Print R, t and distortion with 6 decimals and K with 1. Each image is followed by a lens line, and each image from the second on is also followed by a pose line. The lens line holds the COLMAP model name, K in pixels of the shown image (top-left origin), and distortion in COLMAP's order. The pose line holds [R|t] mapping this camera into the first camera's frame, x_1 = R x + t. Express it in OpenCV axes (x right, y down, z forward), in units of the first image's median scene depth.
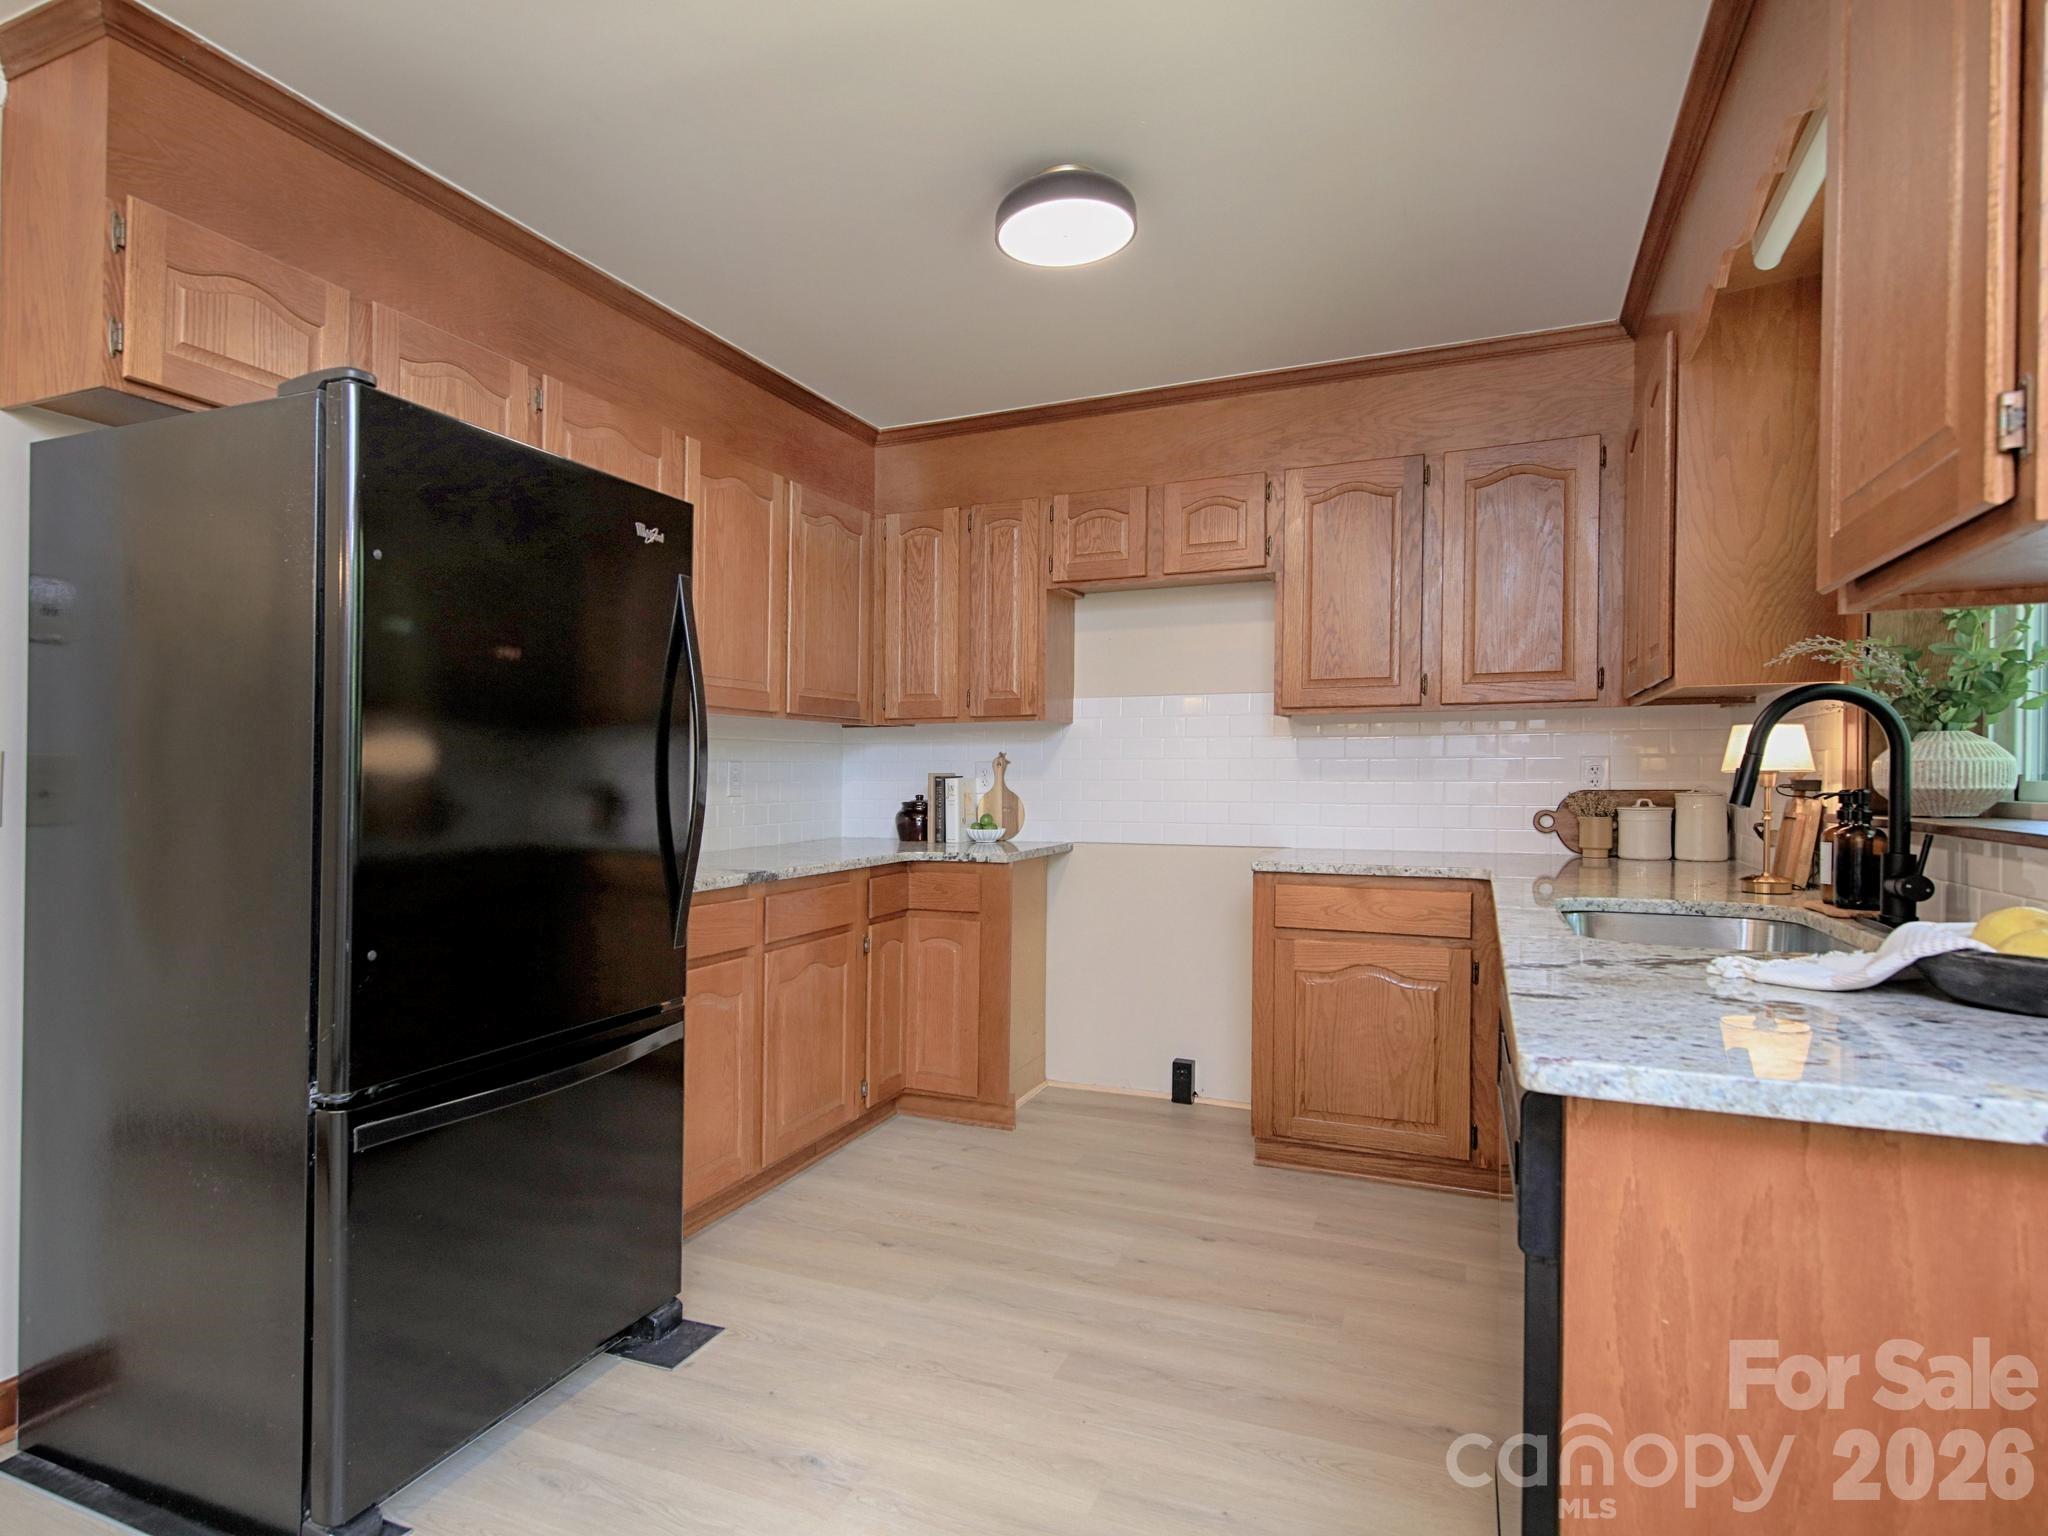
lens RADIAL K [[1155.3, 0, 859.6], [0, 1155.3, 774.6], [0, 0, 1]] dist [0.002587, 0.000113]
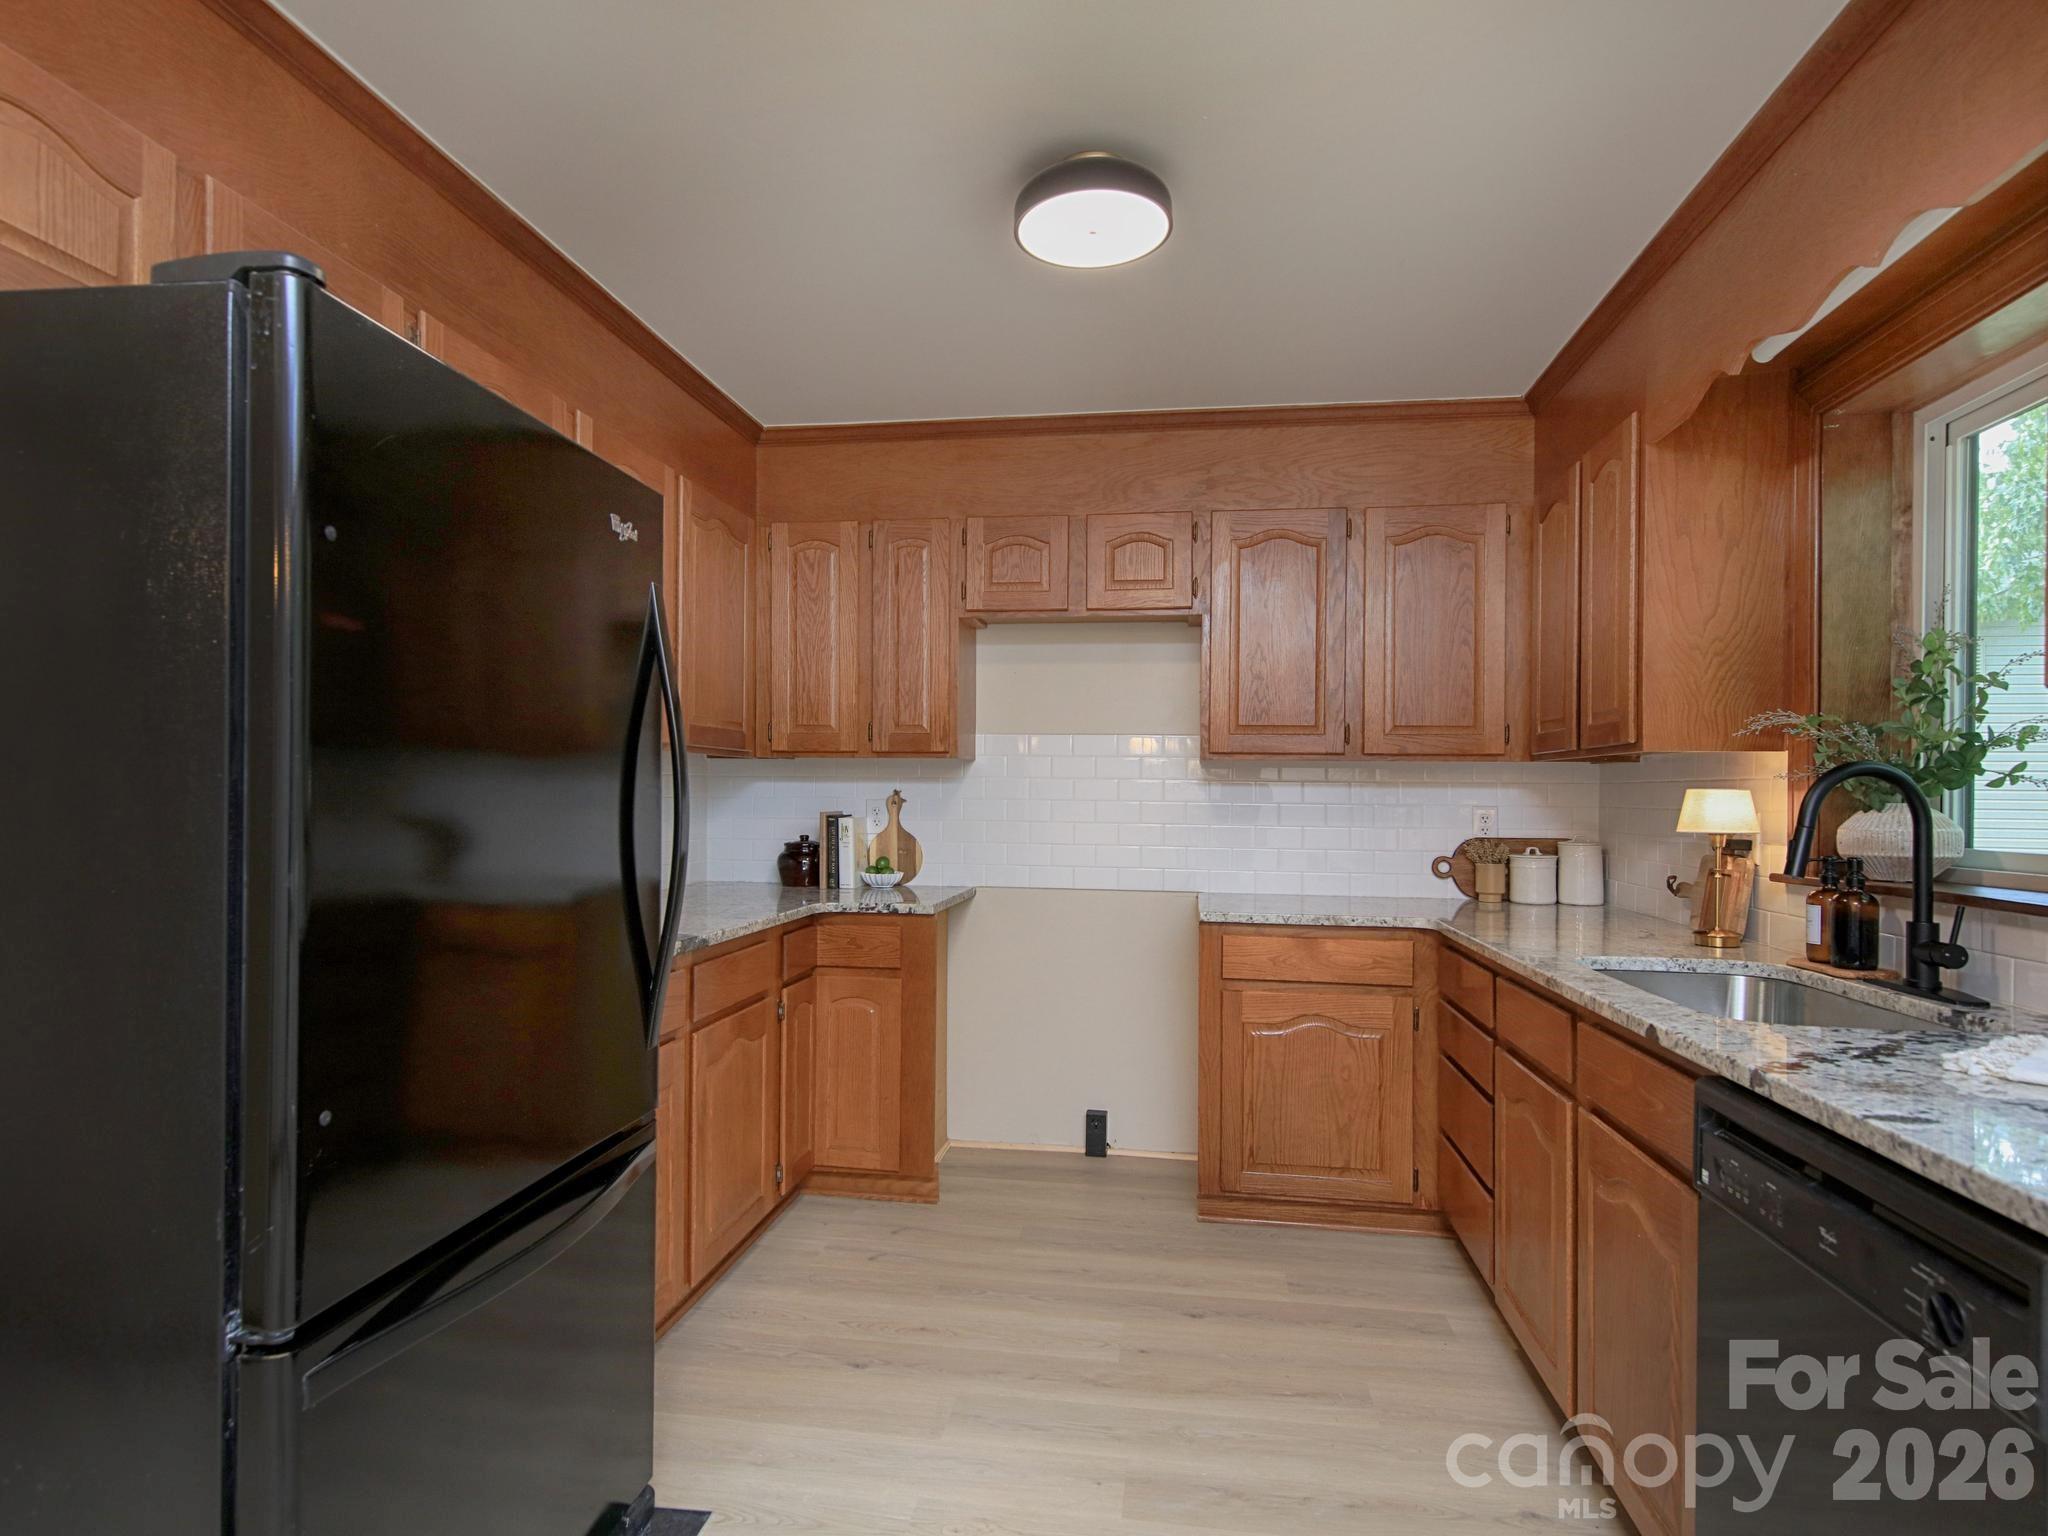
lens RADIAL K [[1160.1, 0, 947.9], [0, 1160.1, 801.8], [0, 0, 1]] dist [0.004745, -0.001955]
pose [[0.953452, 0.007511, 0.301451, -0.150806], [-0.010347, 0.999916, 0.007810, -0.021785], [-0.301367, -0.010566, 0.953450, 0.125466]]
